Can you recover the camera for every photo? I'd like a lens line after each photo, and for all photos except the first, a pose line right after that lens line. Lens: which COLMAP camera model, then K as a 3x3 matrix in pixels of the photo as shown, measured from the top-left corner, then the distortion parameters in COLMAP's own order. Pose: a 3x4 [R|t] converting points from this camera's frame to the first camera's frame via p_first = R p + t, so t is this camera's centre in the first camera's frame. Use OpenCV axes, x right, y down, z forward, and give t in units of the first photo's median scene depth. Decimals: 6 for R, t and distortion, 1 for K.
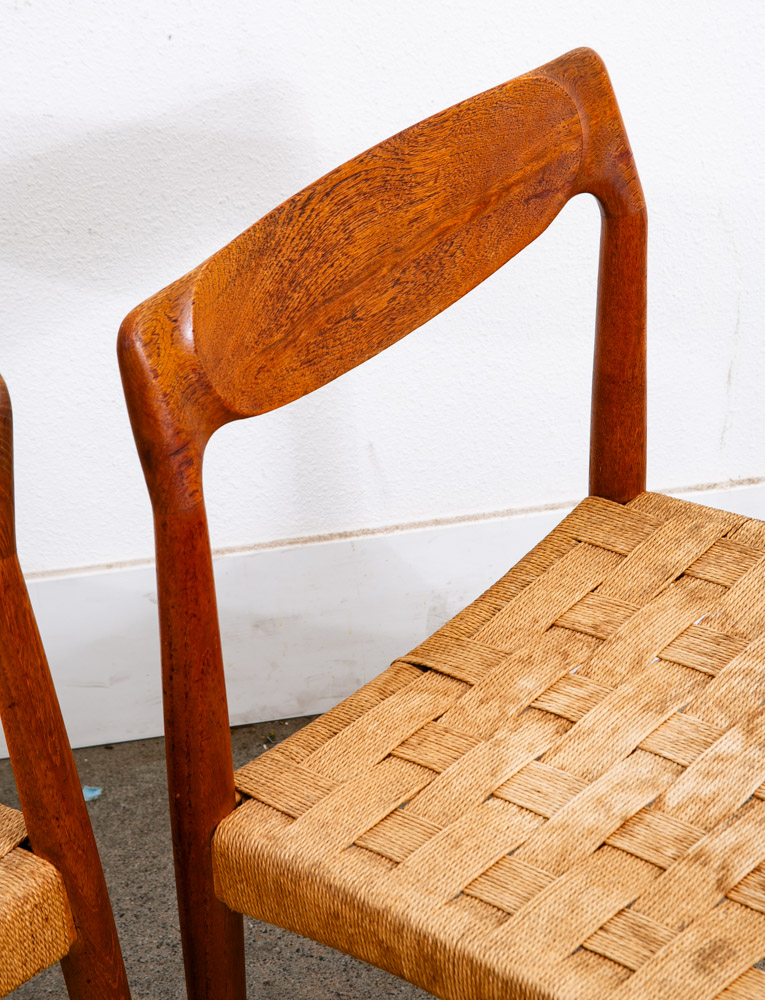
lens RADIAL K [[2781.7, 0, 371.8], [0, 2781.7, 443.8], [0, 0, 1]] dist [0.357627, 0.000000]
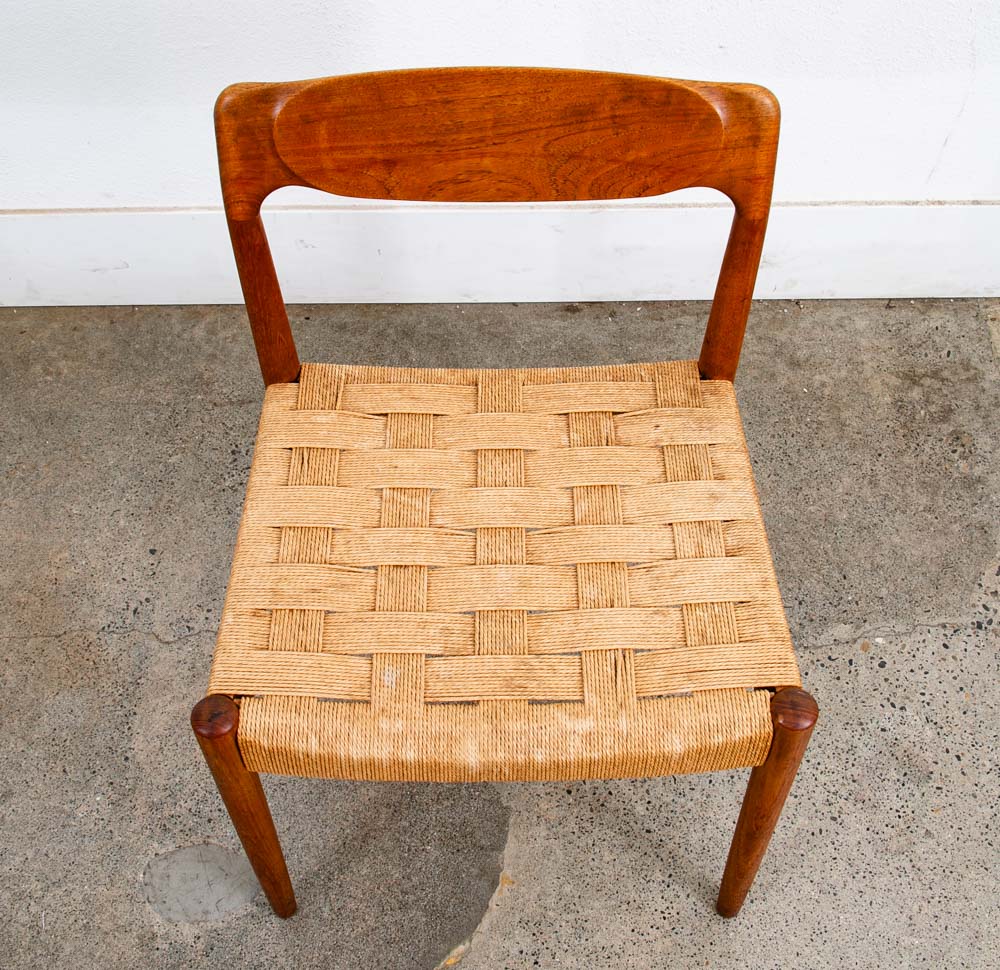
lens RADIAL K [[1330.2, 0, 503.7], [0, 1330.2, 447.1], [0, 0, 1]] dist [-0.116509, 0.000000]
pose [[0.991397, 0.129861, -0.016352, -0.106816], [-0.114990, 0.923840, 0.365099, -0.136687], [0.062519, -0.360078, 0.930825, 0.337417]]
